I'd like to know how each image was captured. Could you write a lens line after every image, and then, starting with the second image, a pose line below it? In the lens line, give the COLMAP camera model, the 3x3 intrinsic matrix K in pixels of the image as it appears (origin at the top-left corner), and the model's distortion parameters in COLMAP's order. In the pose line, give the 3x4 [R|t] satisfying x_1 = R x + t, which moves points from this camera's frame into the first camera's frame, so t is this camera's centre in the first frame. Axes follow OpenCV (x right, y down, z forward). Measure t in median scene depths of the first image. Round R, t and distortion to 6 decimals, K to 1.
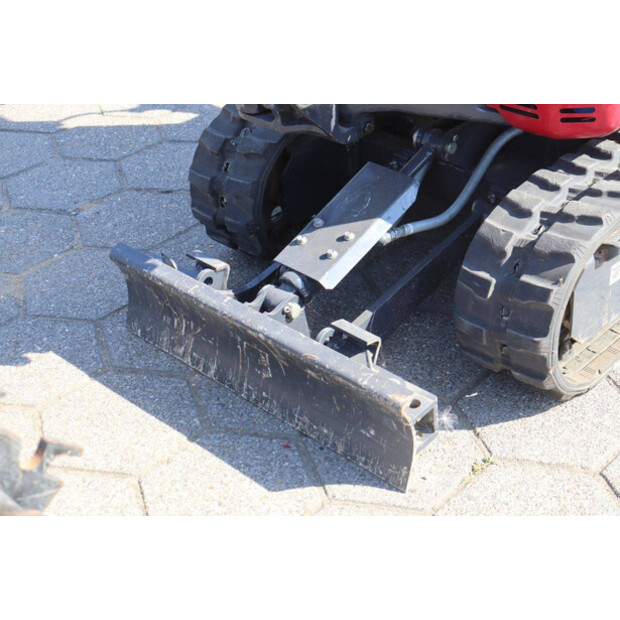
lens RADIAL K [[1045.2, 0, 311.6], [0, 1045.2, 312.2], [0, 0, 1]] dist [0.165740, 0.000000]
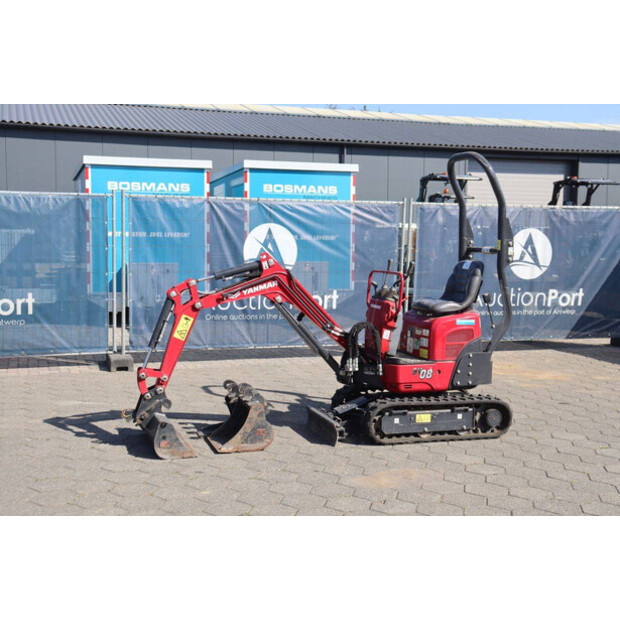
lens RADIAL K [[862.0, 0, 321.0], [0, 862.0, 302.4], [0, 0, 1]] dist [0.075957, 0.000000]
pose [[0.885653, 0.101465, -0.453127, 1.652531], [-0.302706, 0.866143, -0.397701, 1.115880], [0.352120, 0.489389, 0.797816, -2.374421]]
